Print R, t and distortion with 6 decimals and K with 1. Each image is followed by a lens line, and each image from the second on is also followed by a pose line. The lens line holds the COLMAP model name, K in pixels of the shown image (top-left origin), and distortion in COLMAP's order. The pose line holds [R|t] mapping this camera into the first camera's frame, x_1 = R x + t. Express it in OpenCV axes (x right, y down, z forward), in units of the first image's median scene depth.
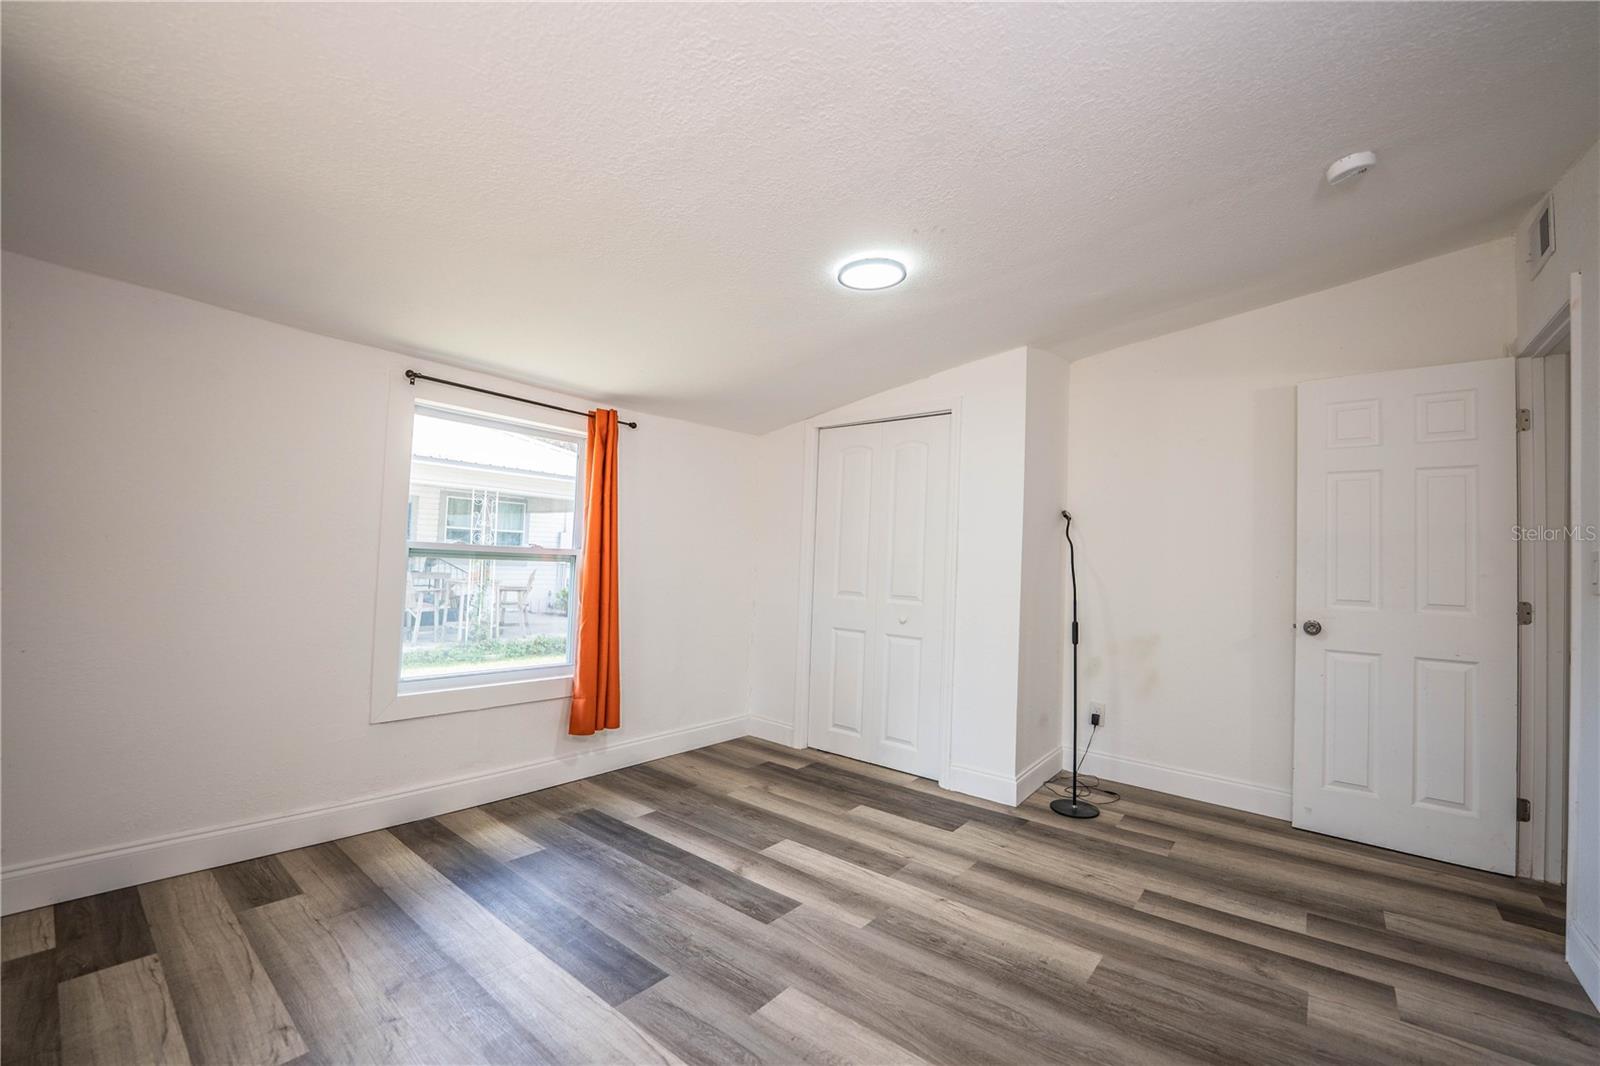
lens RADIAL K [[654.2, 0, 799.1], [0, 654.2, 542.1], [0, 0, 1]] dist [-0.028113, 0.004267]
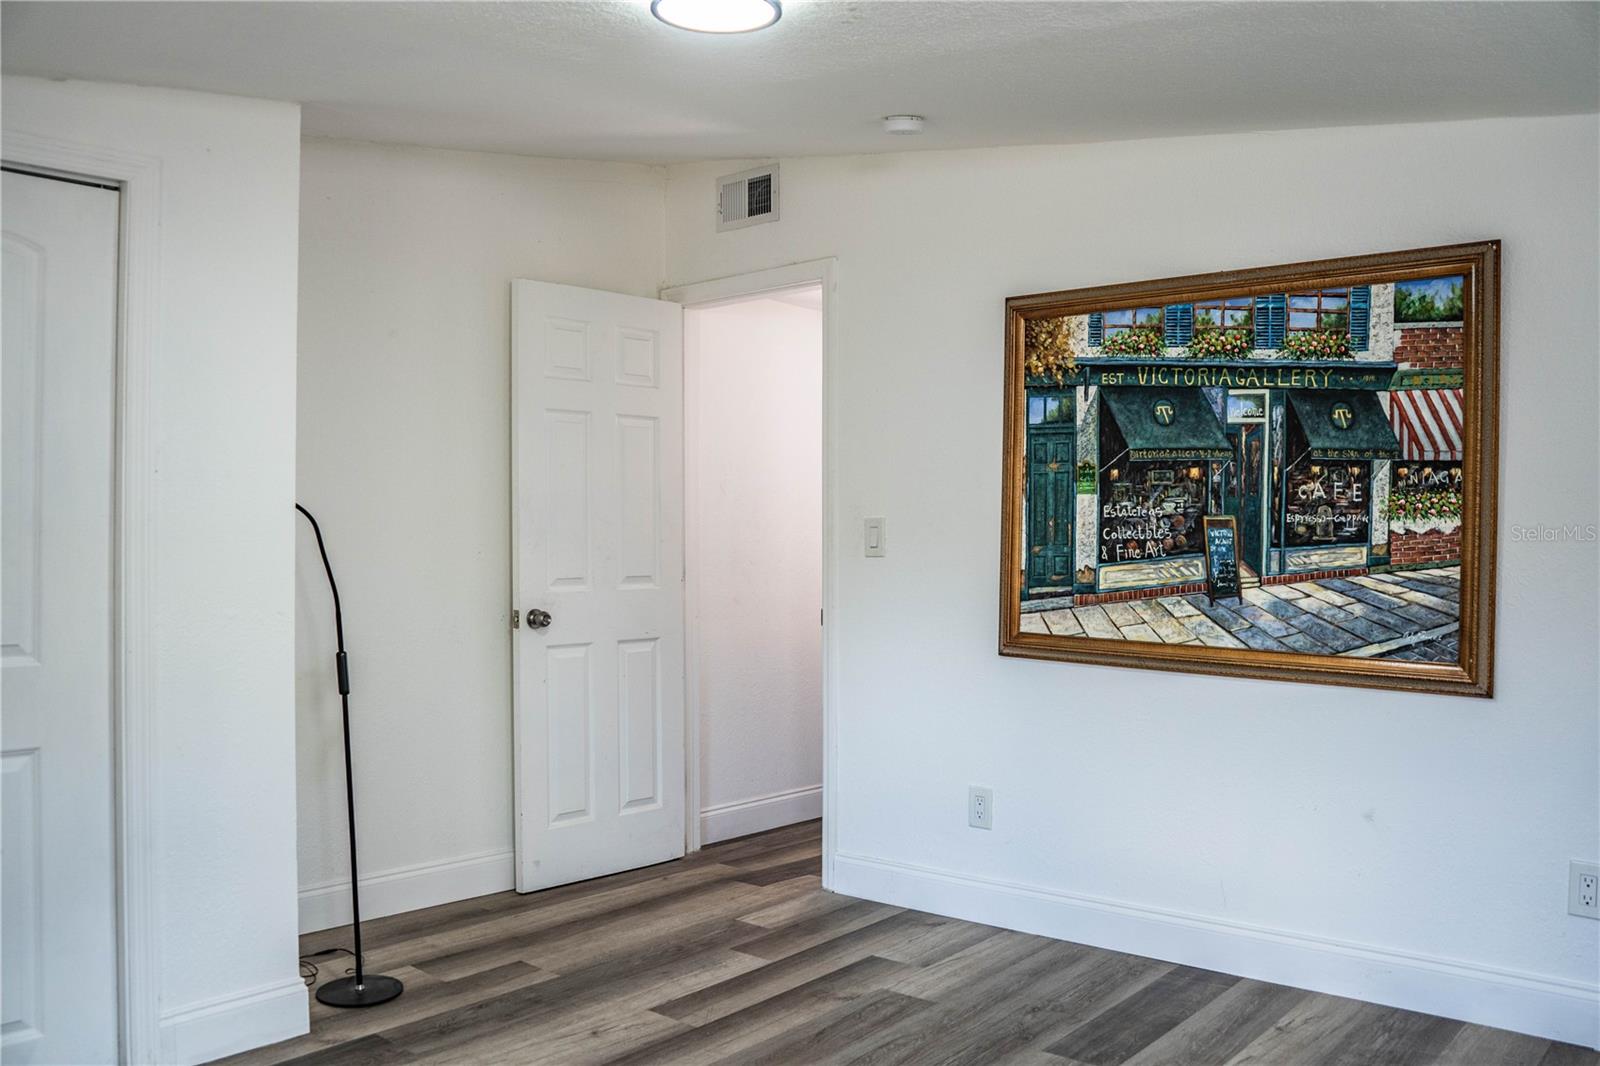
lens RADIAL K [[1305.1, 0, 799.2], [0, 1305.1, 534.6], [0, 0, 1]] dist [-0.109123, 0.066724]
pose [[0.042913, -0.031593, 0.998579, -0.713322], [-0.022909, 0.999206, 0.032597, -0.019706], [-0.998816, -0.024275, 0.042155, 0.681928]]
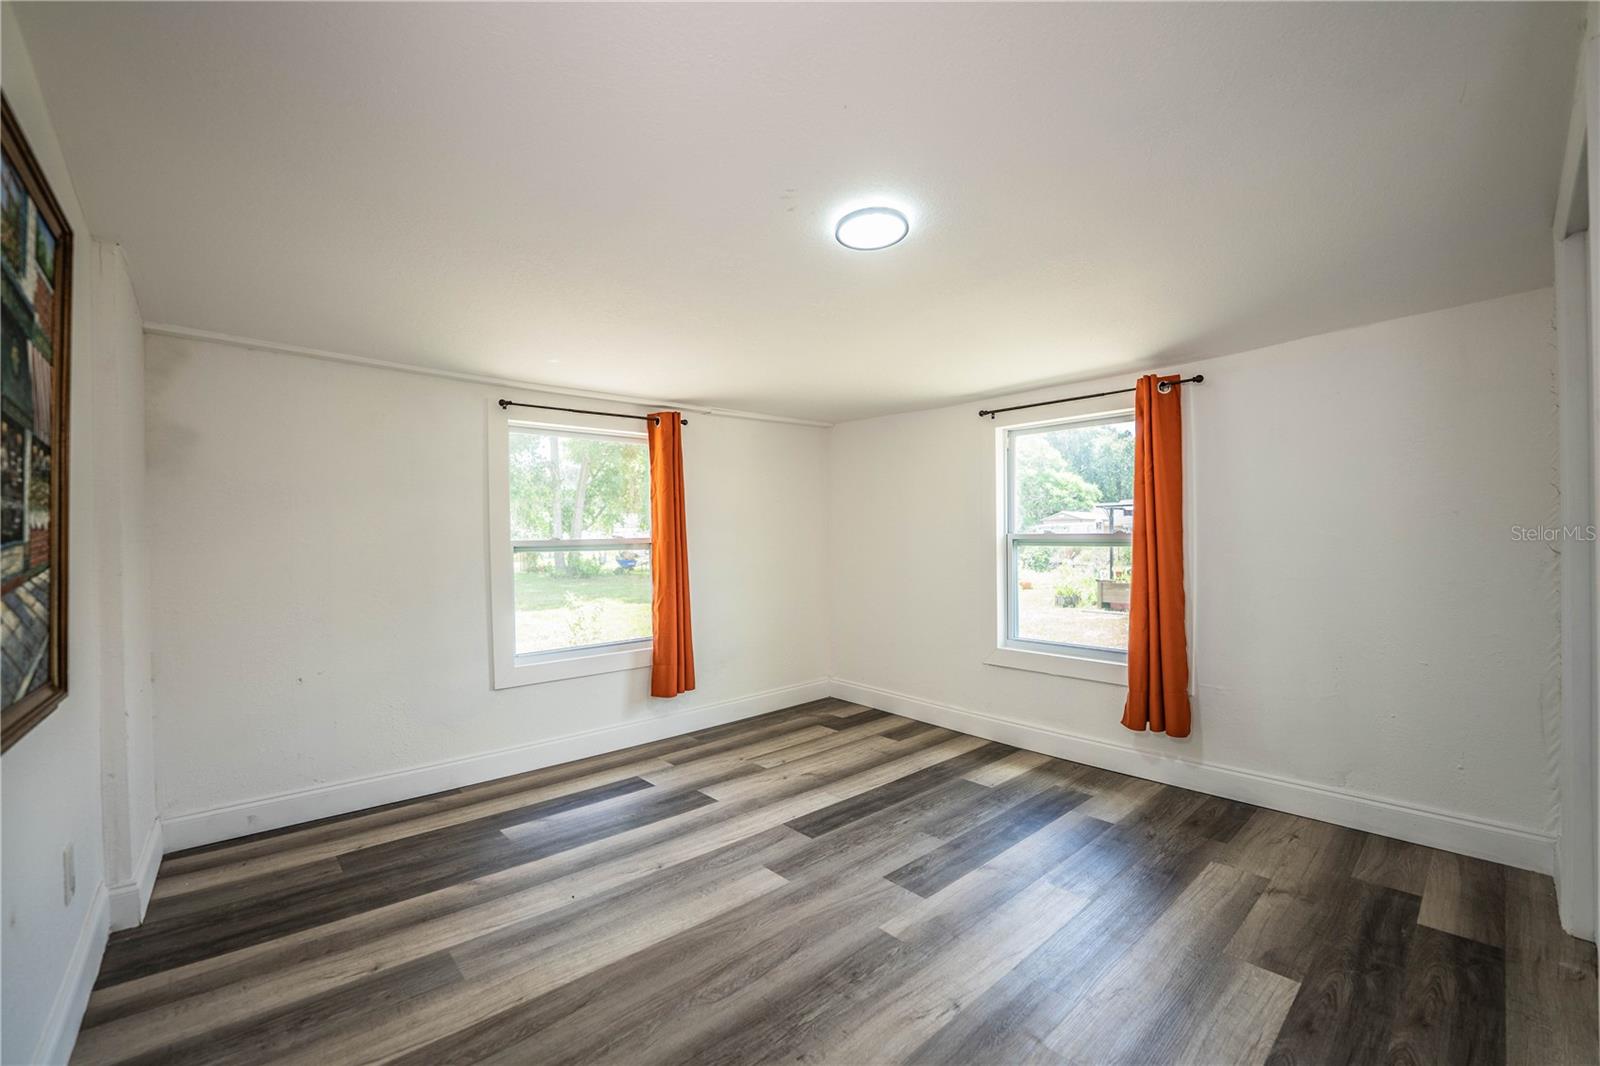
lens RADIAL K [[654.2, 0, 798.7], [0, 654.2, 538.8], [0, 0, 1]] dist [-0.028113, 0.004267]
pose [[-0.148214, -0.034689, -0.988347, 0.797598], [0.035125, 0.998569, -0.040315, 0.048959], [0.988331, -0.040691, -0.146784, 0.784611]]
